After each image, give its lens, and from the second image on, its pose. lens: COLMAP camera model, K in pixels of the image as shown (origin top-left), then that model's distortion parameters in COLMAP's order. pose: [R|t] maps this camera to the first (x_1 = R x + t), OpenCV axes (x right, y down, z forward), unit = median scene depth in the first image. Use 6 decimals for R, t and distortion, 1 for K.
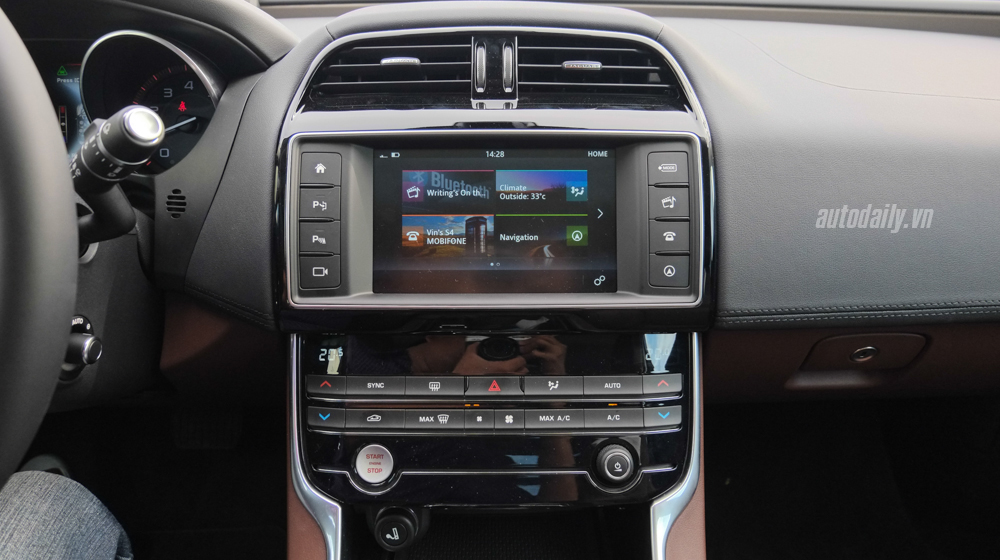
lens RADIAL K [[889.4, 0, 500.0], [0, 889.4, 280.0], [0, 0, 1]] dist [-0.009420, 0.002490]
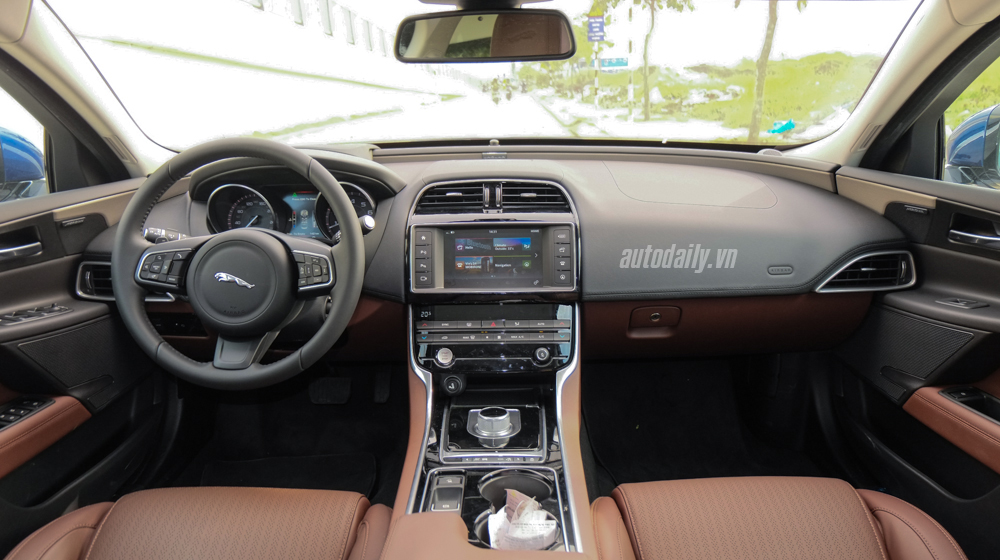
lens RADIAL K [[889.4, 0, 500.0], [0, 889.4, 280.0], [0, 0, 1]] dist [-0.009420, 0.002490]
pose [[0.999776, -0.009266, -0.019052, 0.059773], [0.007641, 0.996462, -0.083702, 0.199157], [0.019760, 0.083538, 0.996309, -1.446894]]
